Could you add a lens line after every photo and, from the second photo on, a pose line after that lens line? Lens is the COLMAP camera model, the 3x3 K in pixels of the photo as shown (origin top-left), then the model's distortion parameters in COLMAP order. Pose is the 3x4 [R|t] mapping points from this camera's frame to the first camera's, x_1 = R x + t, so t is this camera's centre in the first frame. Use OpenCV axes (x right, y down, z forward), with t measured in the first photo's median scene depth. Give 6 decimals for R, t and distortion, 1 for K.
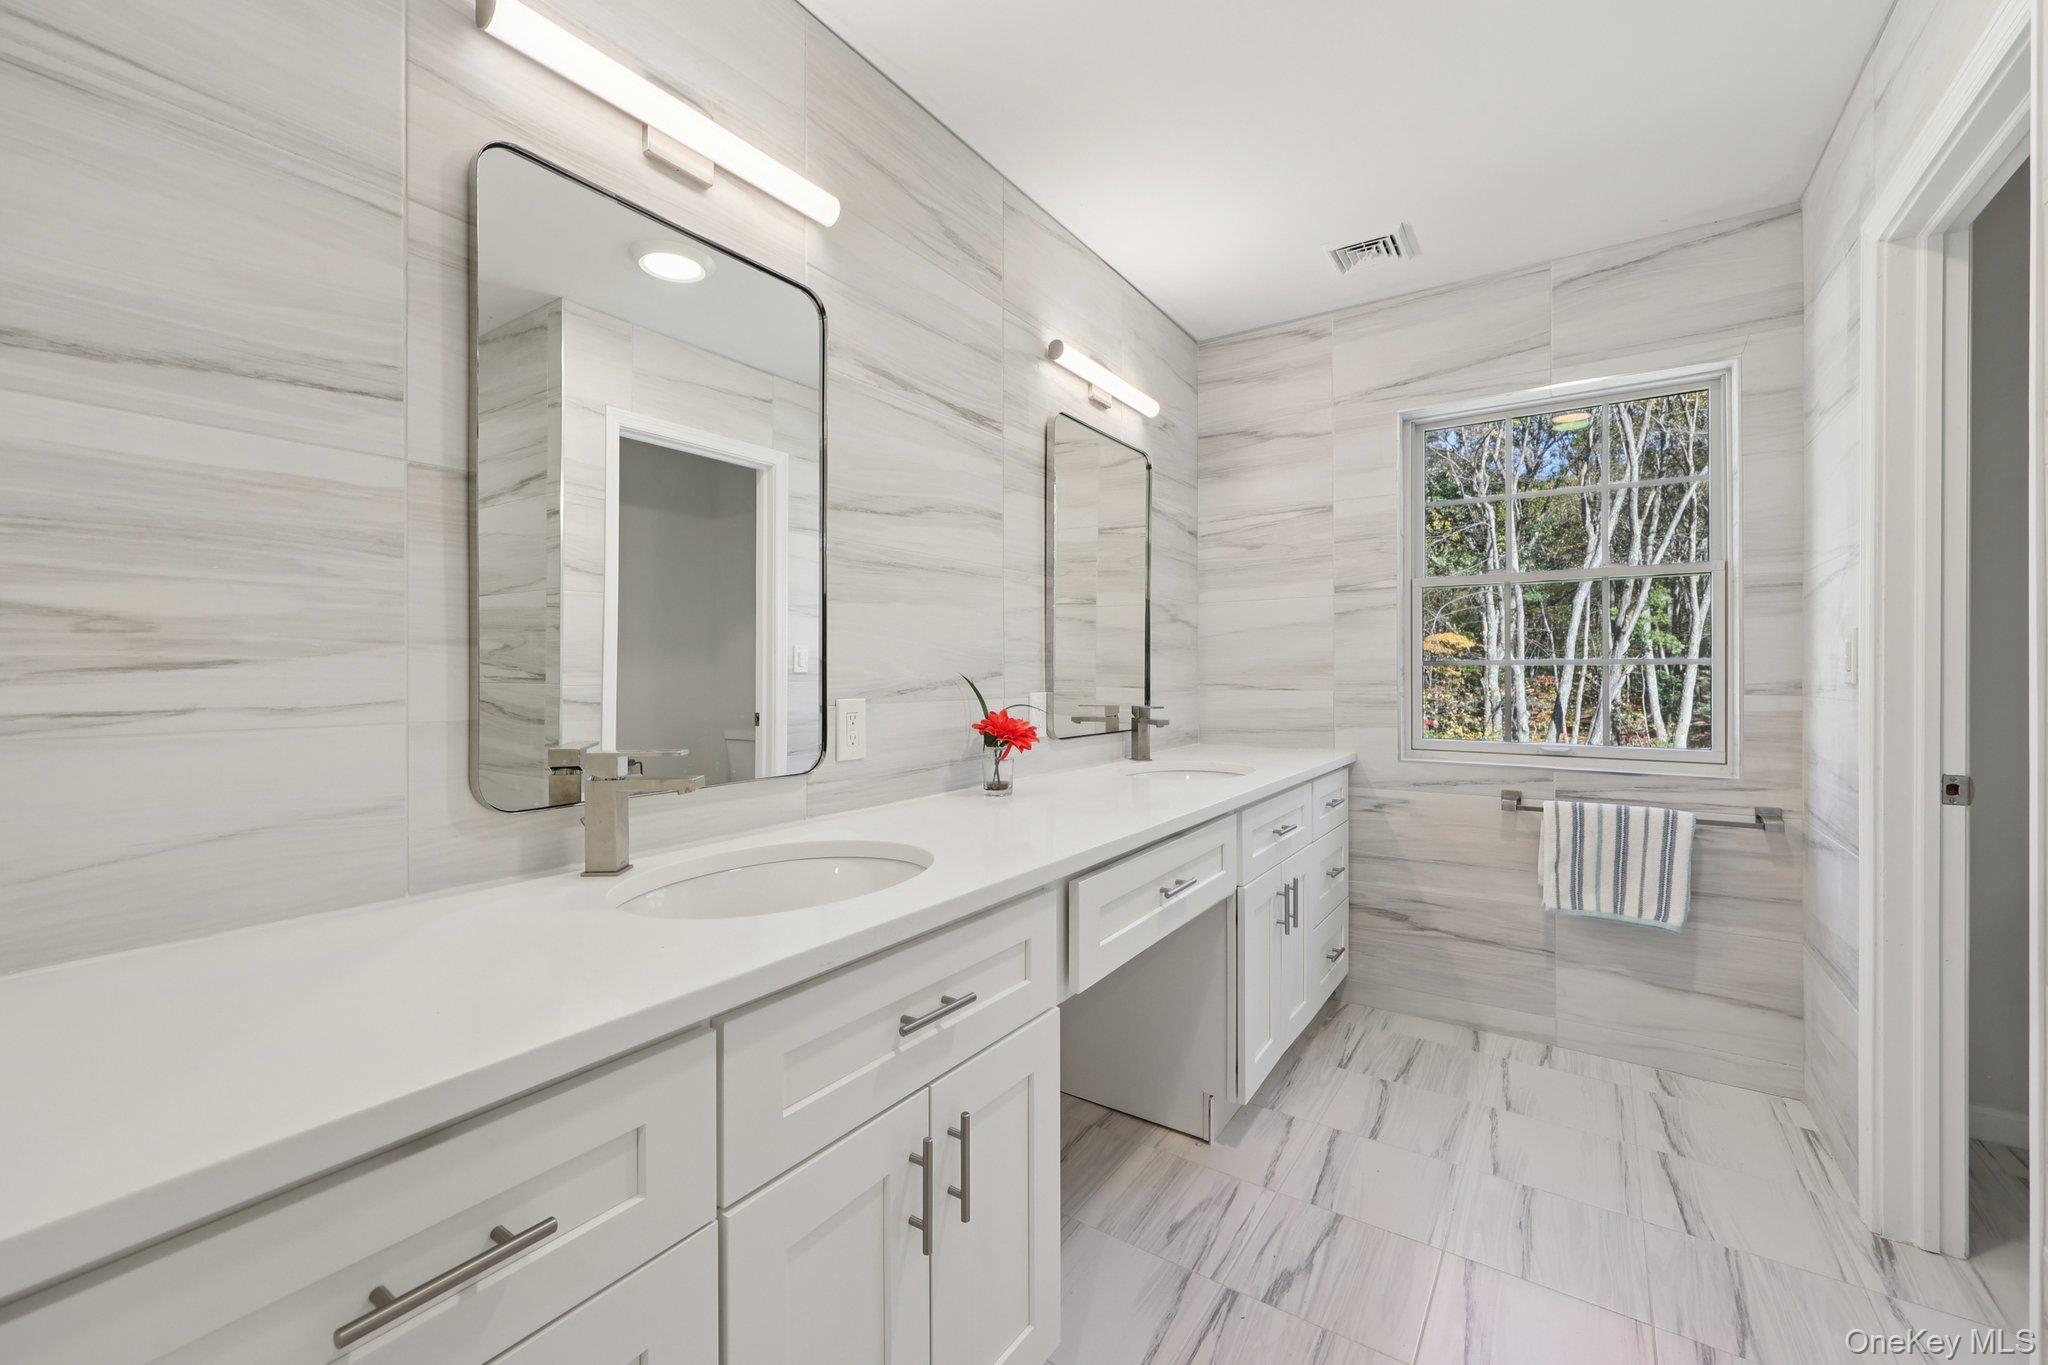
lens RADIAL K [[833.8, 0, 1026.1], [0, 833.8, 696.1], [0, 0, 1]] dist [0.000467, -0.000147]
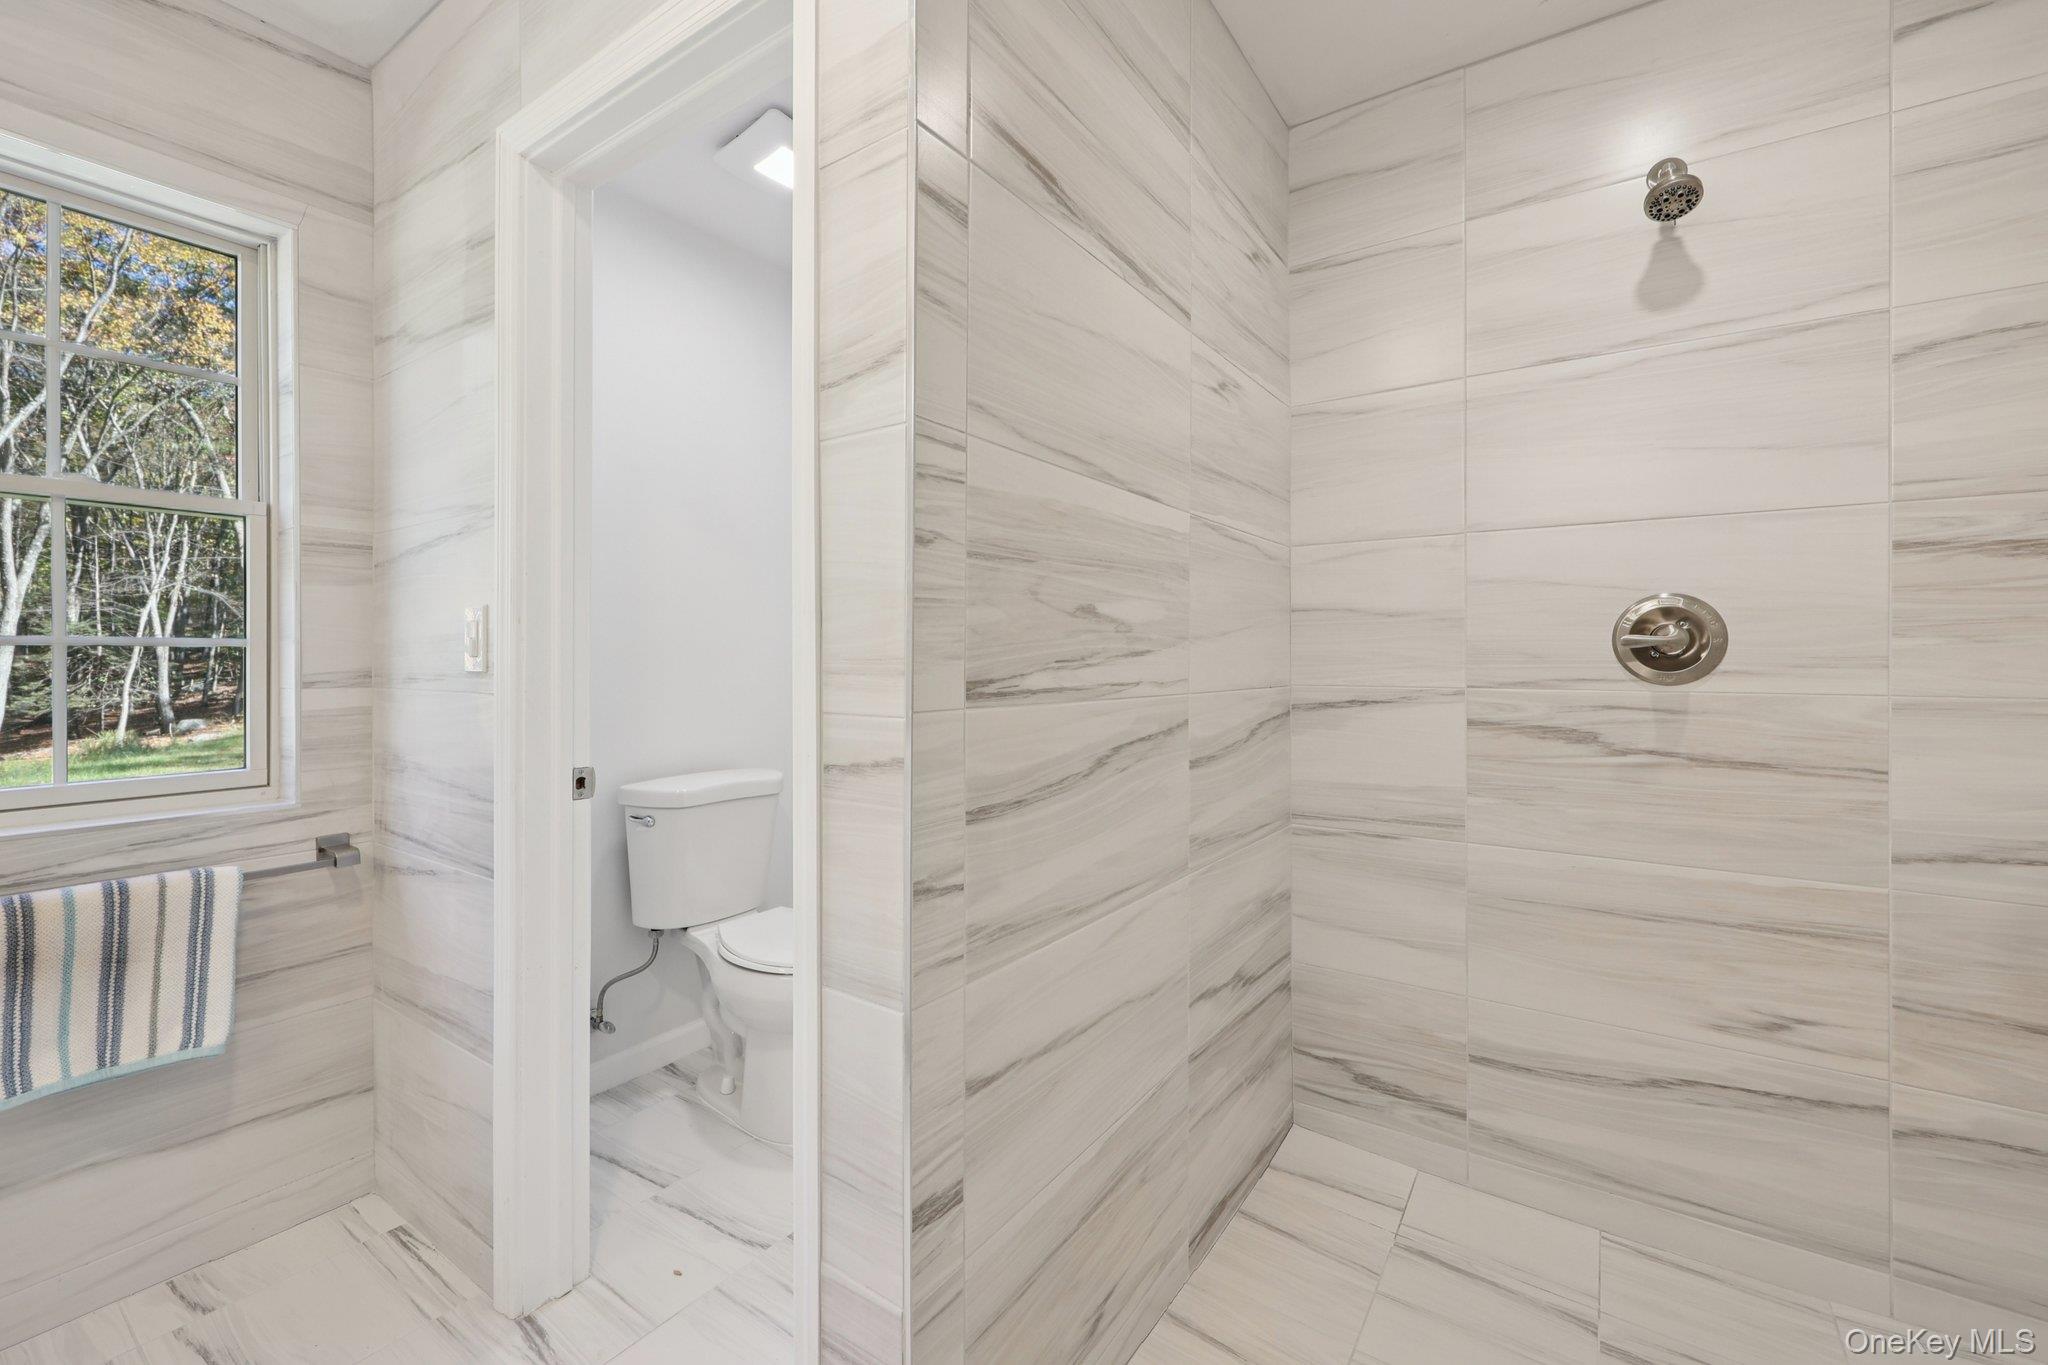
lens RADIAL K [[844.2, 0, 1029.3], [0, 844.2, 649.8], [0, 0, 1]] dist [0.001672, 0.000616]
pose [[0.010638, 0.010586, 0.999887, 0.120214], [0.028368, 0.999538, -0.010884, -0.009717], [-0.999541, 0.028481, 0.010332, 0.352139]]
